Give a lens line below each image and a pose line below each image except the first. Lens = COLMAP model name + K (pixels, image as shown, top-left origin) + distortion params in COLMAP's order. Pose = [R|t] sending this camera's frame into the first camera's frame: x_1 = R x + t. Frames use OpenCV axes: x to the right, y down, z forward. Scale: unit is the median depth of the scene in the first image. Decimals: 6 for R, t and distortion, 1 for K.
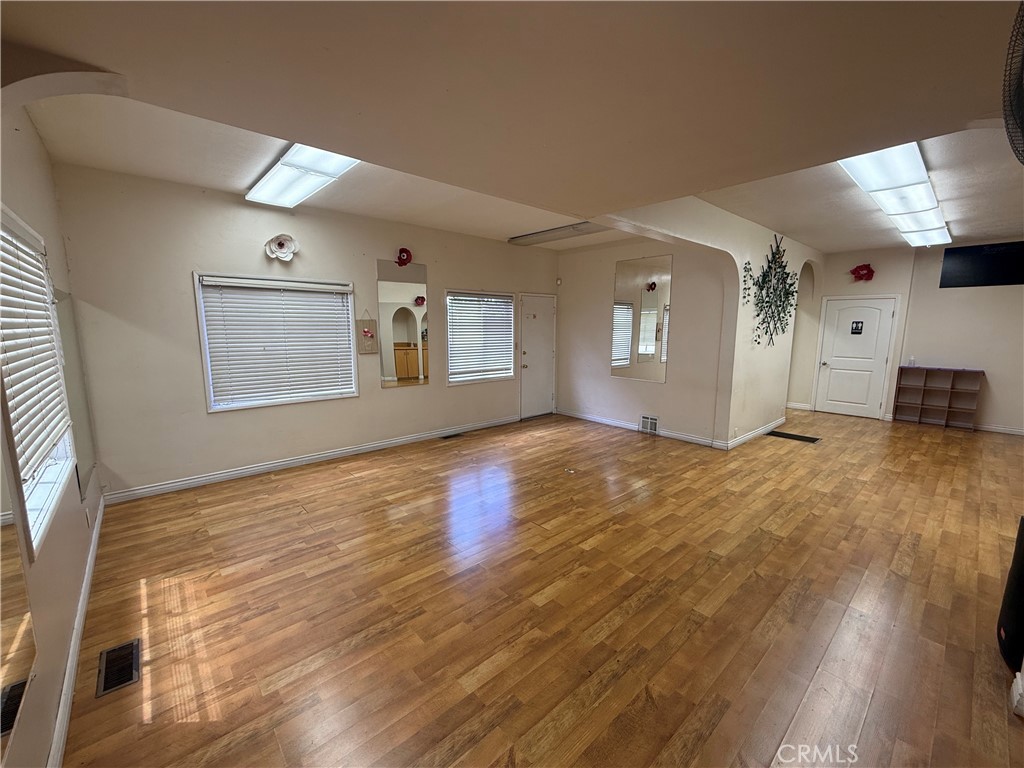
lens RADIAL K [[412.6, 0, 512.0], [0, 412.6, 384.0], [0, 0, 1]] dist [0.001731, -0.000248]
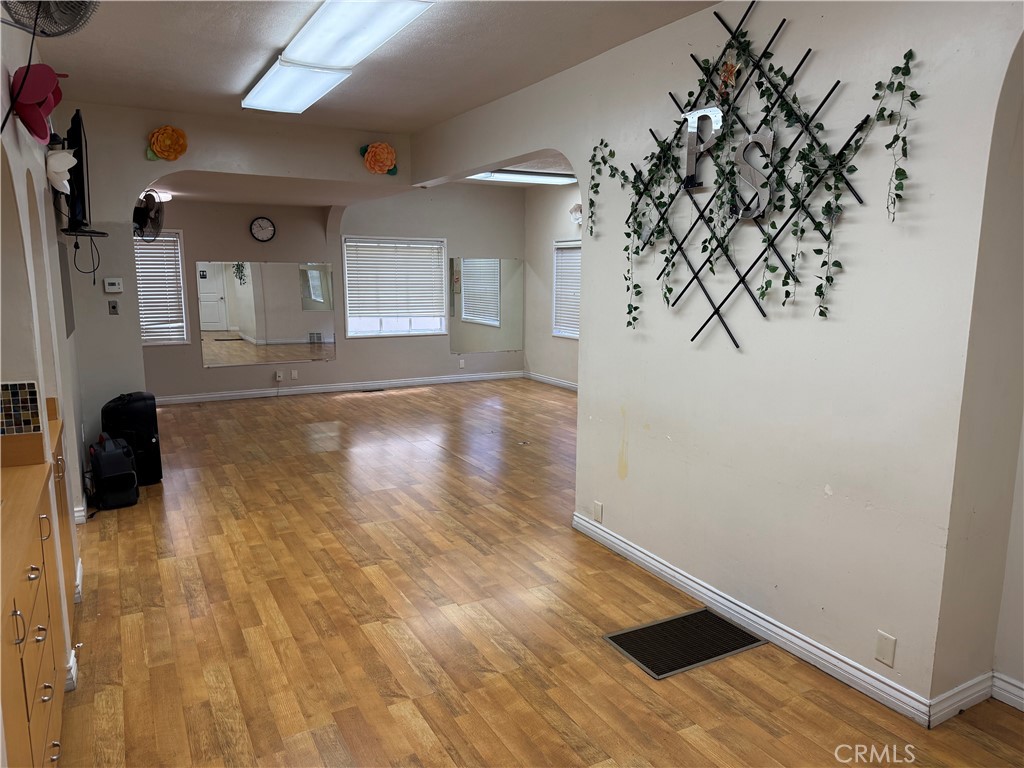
lens RADIAL K [[714.9, 0, 512.0], [0, 714.9, 384.0], [0, 0, 1]] dist [0.036746, -0.042019]
pose [[-0.216654, 0.141281, -0.965971, 1.956700], [-0.149902, 0.972924, 0.175919, -0.212850], [0.964671, 0.182915, -0.189610, 1.542467]]
